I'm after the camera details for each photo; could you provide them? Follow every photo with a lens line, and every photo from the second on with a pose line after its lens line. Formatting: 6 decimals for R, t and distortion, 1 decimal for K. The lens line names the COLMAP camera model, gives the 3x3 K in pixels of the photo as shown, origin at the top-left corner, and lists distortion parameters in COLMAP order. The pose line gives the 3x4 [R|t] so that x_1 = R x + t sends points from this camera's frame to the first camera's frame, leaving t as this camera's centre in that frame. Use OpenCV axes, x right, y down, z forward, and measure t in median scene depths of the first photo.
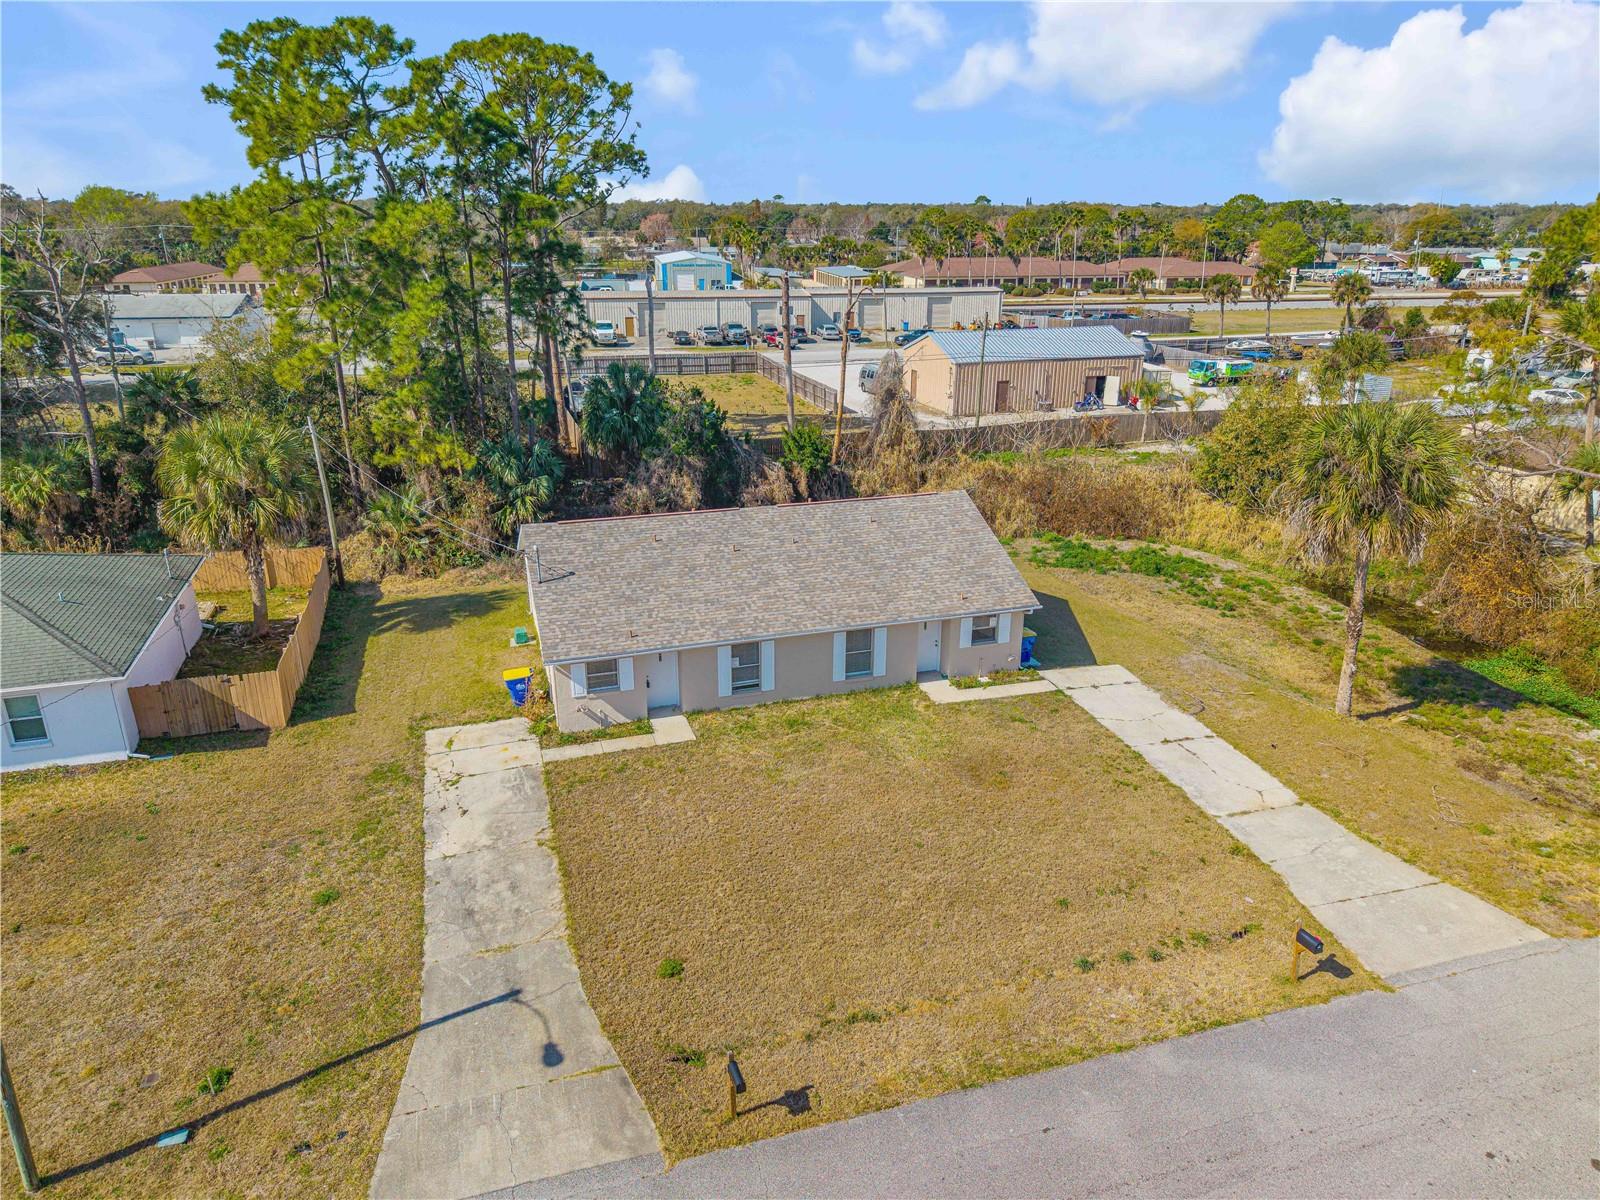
lens RADIAL K [[1077.1, 0, 801.1], [0, 1077.1, 586.0], [0, 0, 1]] dist [0.036300, -0.044924]
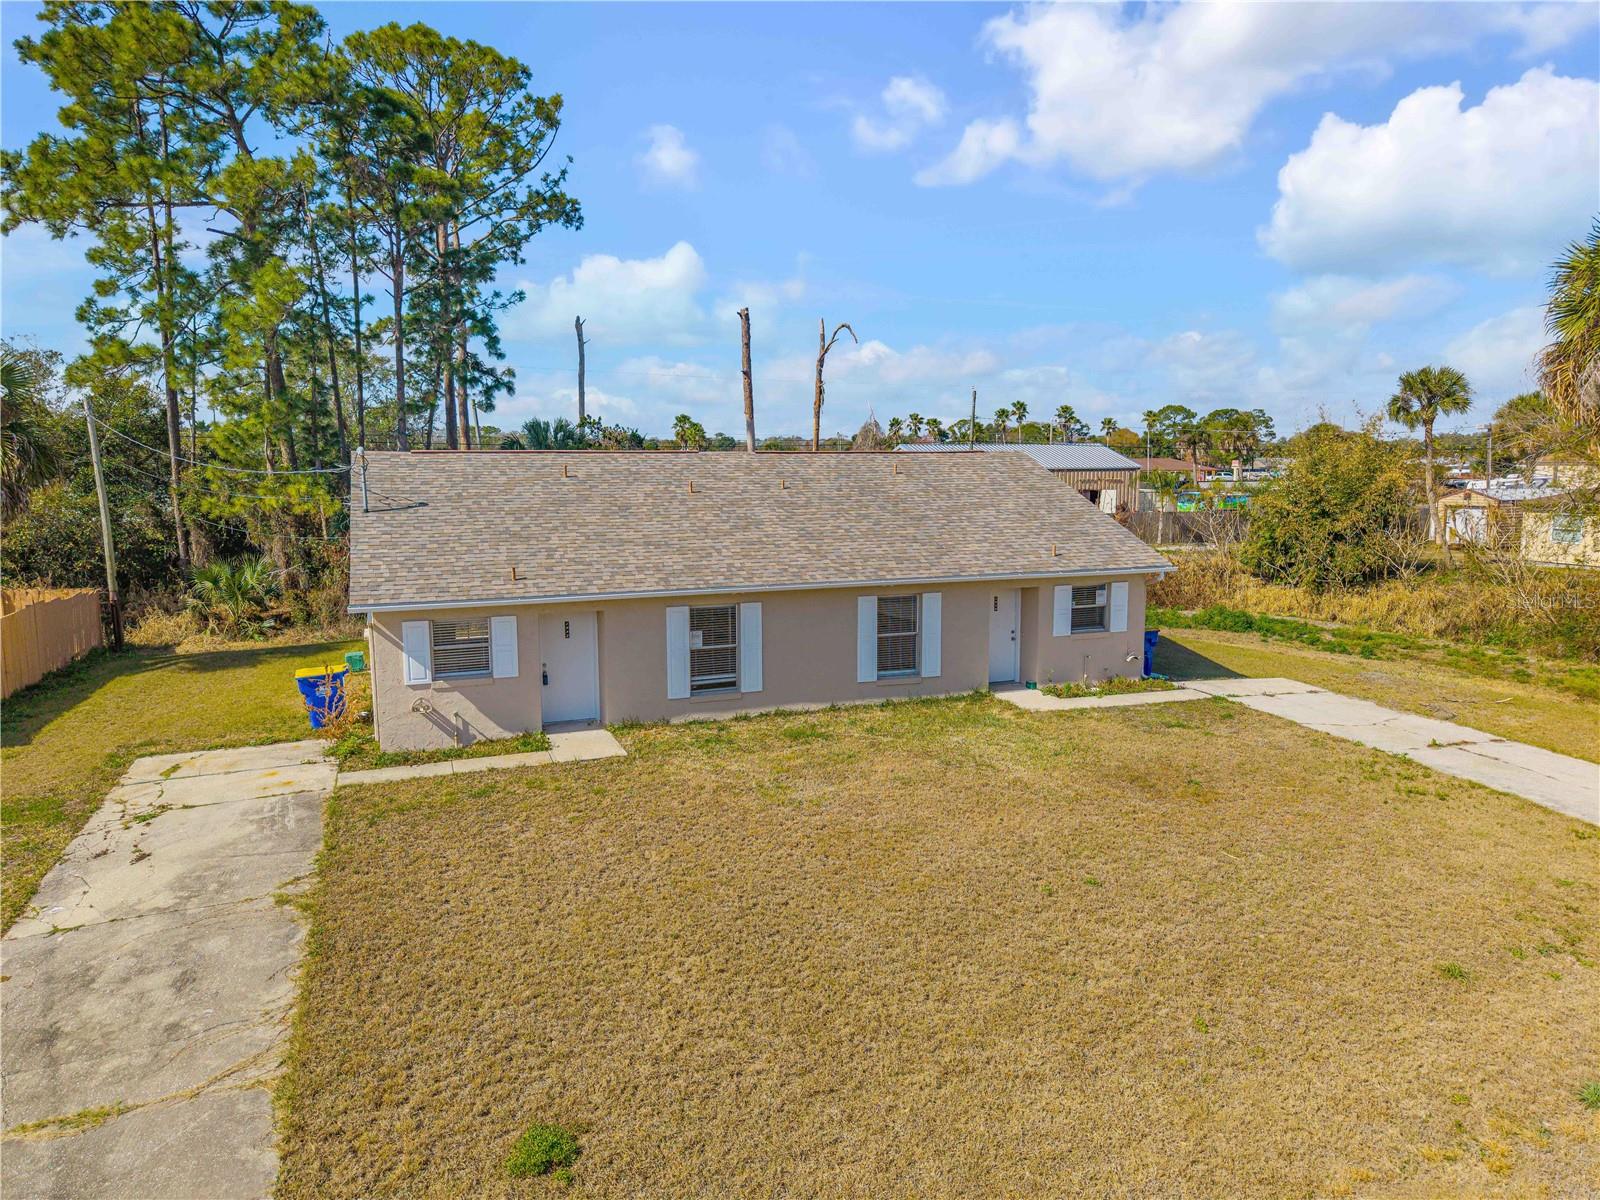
lens RADIAL K [[1073.8, 0, 799.7], [0, 1073.8, 607.3], [0, 0, 1]] dist [0.002705, -0.002447]
pose [[0.998448, -0.014194, 0.053852, -0.033999], [0.024598, 0.979939, -0.197774, 0.162835], [-0.049965, 0.198792, 0.978767, 0.397984]]
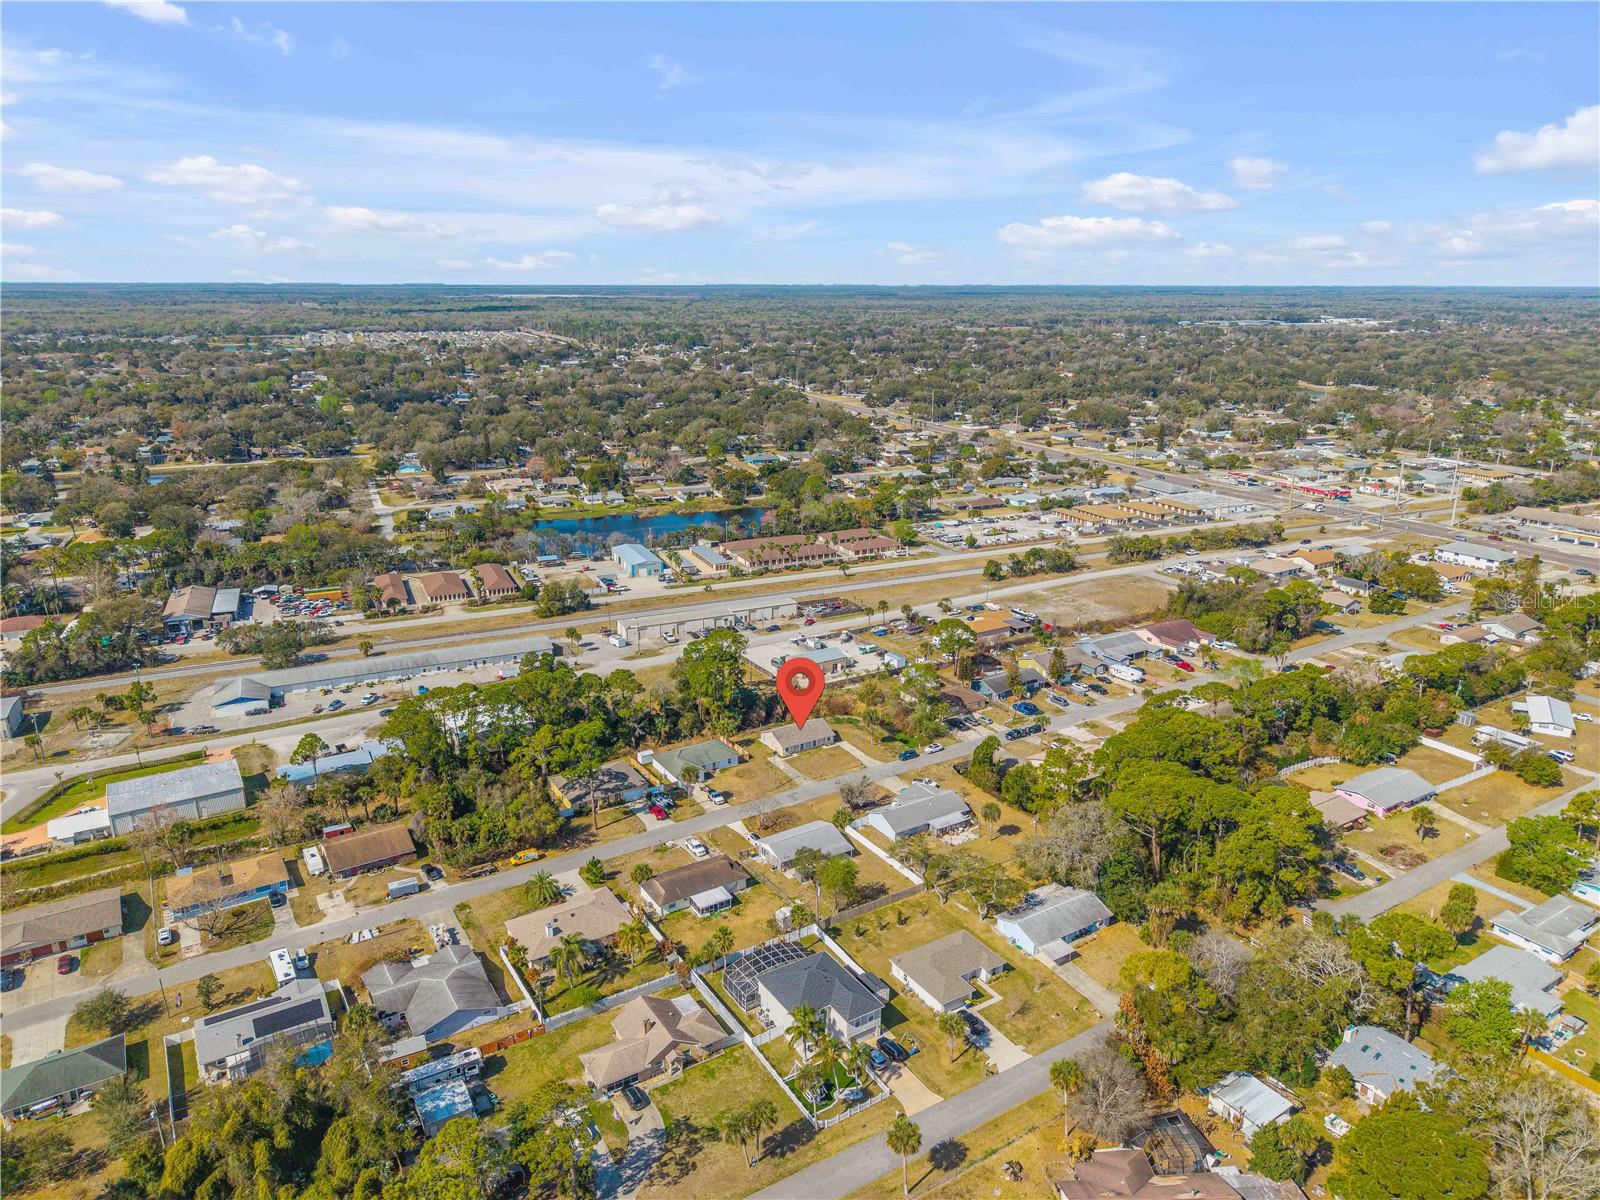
lens RADIAL K [[1063.0, 0, 800.0], [0, 1063.0, 600.0], [0, 0, 1]] dist [0.298778, -0.000204]
pose [[0.967659, -0.071830, 0.241817, -1.862680], [0.082299, 0.996046, -0.033462, -0.728072], [-0.238458, 0.052281, 0.969745, -6.618490]]
